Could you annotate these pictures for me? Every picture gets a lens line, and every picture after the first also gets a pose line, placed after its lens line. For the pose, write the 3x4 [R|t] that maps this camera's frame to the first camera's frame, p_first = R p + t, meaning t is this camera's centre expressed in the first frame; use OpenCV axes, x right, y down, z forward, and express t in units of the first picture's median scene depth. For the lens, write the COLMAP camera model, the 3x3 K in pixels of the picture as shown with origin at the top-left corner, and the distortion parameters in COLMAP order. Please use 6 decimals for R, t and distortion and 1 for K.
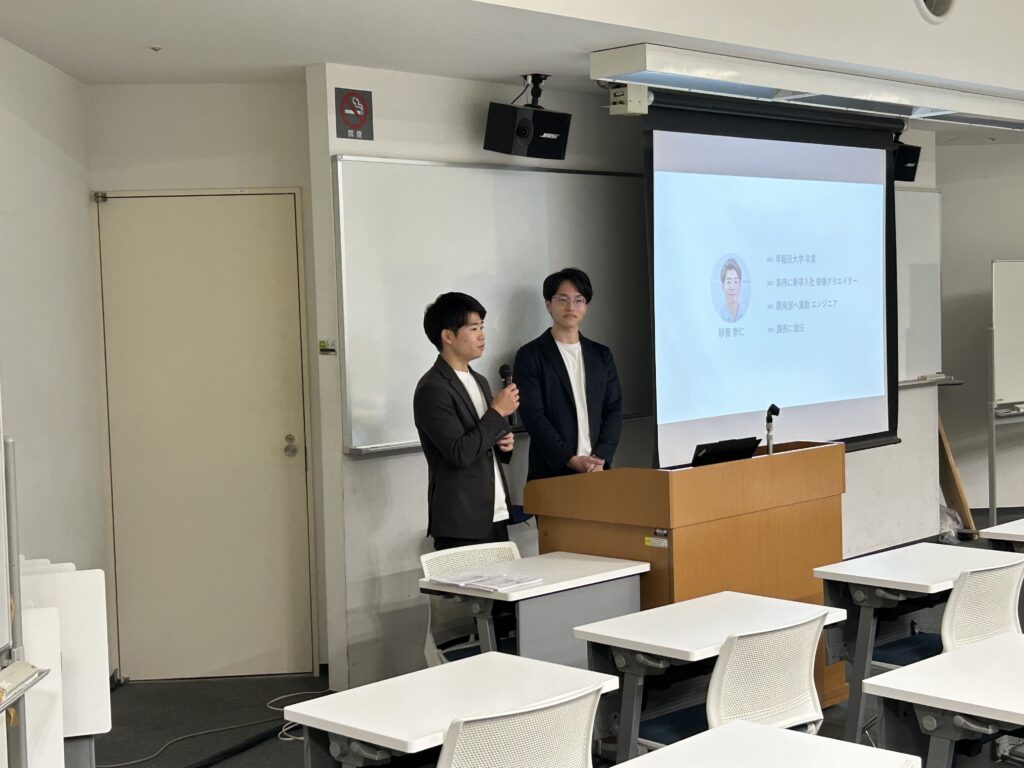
lens RADIAL K [[1532.3, 0, 512.0], [0, 1532.3, 384.0], [0, 0, 1]] dist [0.125616, 0.025064]
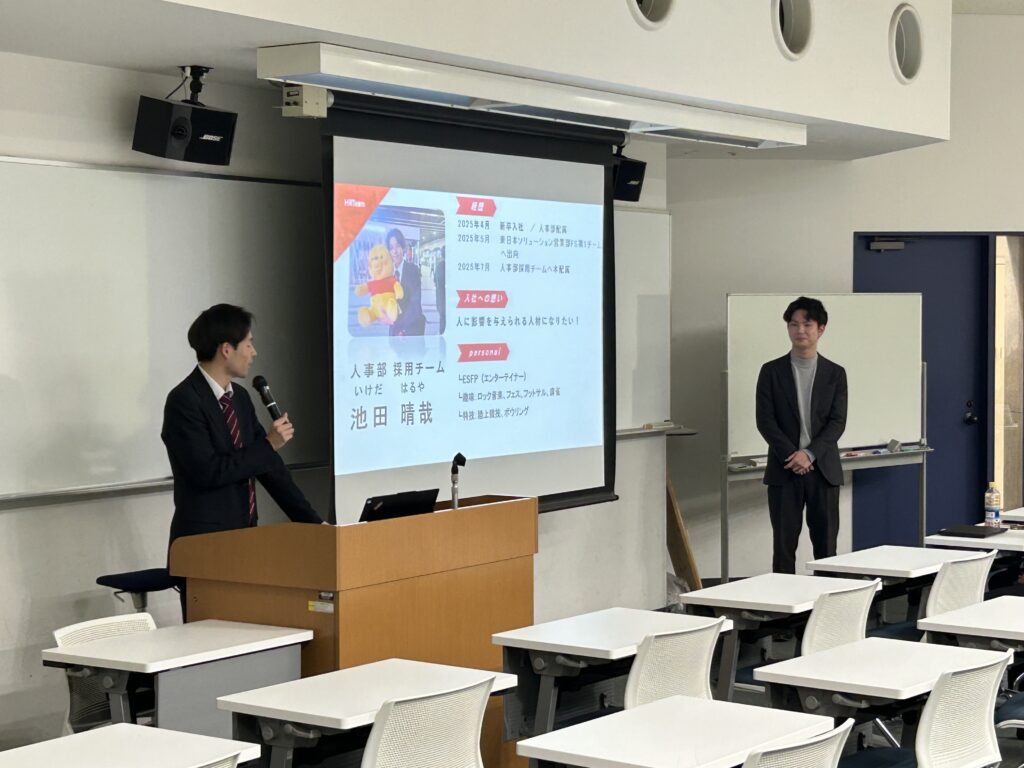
lens RADIAL K [[1977.3, 0, 512.0], [0, 1977.3, 384.0], [0, 0, 1]] dist [0.320188, -2.044266]
pose [[0.986242, 0.019076, 0.164204, 0.009786], [-0.015385, 0.999600, -0.023723, -0.000028], [-0.164591, 0.020871, 0.986141, -0.124341]]
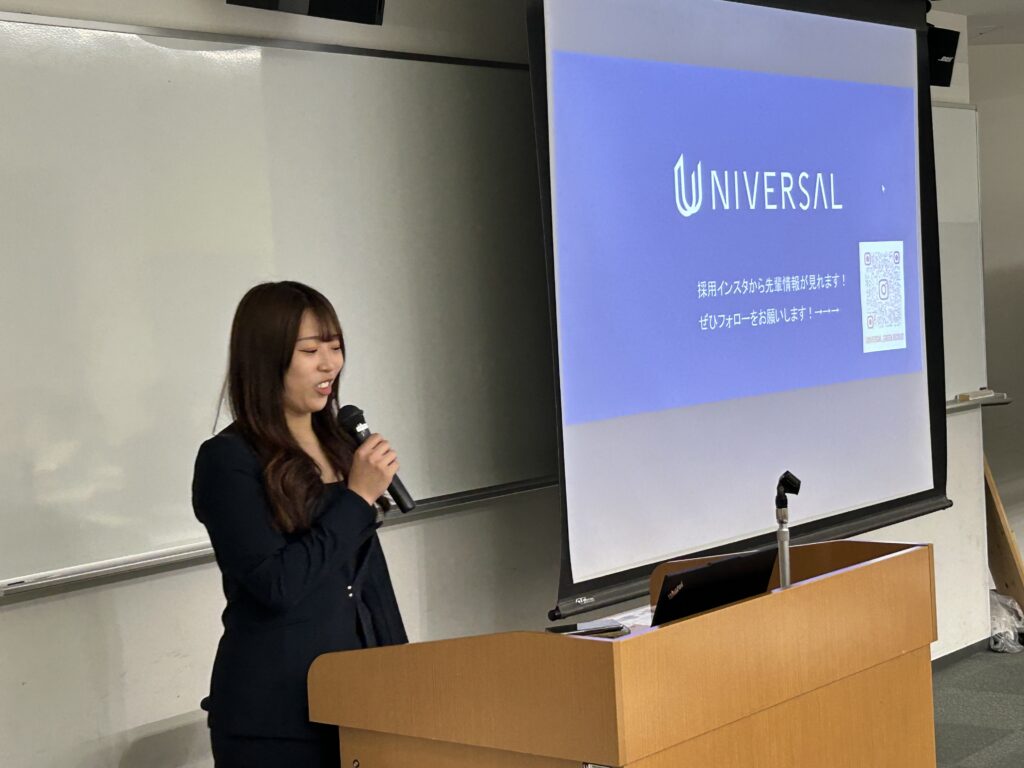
lens RADIAL K [[1846.1, 0, 512.0], [0, 1846.1, 384.0], [0, 0, 1]] dist [0.322019, 0.018203]
pose [[0.996368, -0.027646, 0.080535, 0.023413], [0.028244, 0.999581, -0.006297, -0.014100], [-0.080327, 0.008549, 0.996732, 0.340226]]
